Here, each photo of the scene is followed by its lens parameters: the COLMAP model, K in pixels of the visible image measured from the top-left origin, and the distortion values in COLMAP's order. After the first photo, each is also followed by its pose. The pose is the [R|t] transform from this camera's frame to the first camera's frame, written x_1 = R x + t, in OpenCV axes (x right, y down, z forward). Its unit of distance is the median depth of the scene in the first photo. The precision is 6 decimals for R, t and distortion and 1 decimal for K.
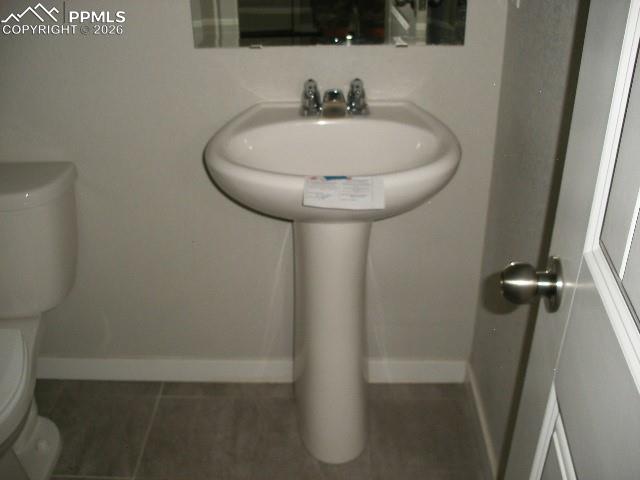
lens RADIAL K [[673.2, 0, 320.5], [0, 673.2, 239.1], [0, 0, 1]] dist [-0.148628, 0.000000]
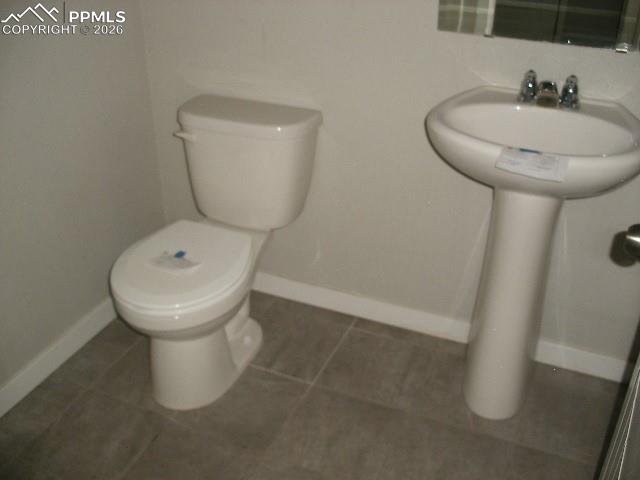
lens RADIAL K [[673.2, 0, 321.4], [0, 673.2, 240.8], [0, 0, 1]] dist [-0.148628, 0.000000]
pose [[0.922559, 0.200732, -0.329531, 0.078286], [-0.199917, 0.979124, 0.036737, 0.071170], [0.330026, 0.031987, 0.943430, -0.150460]]
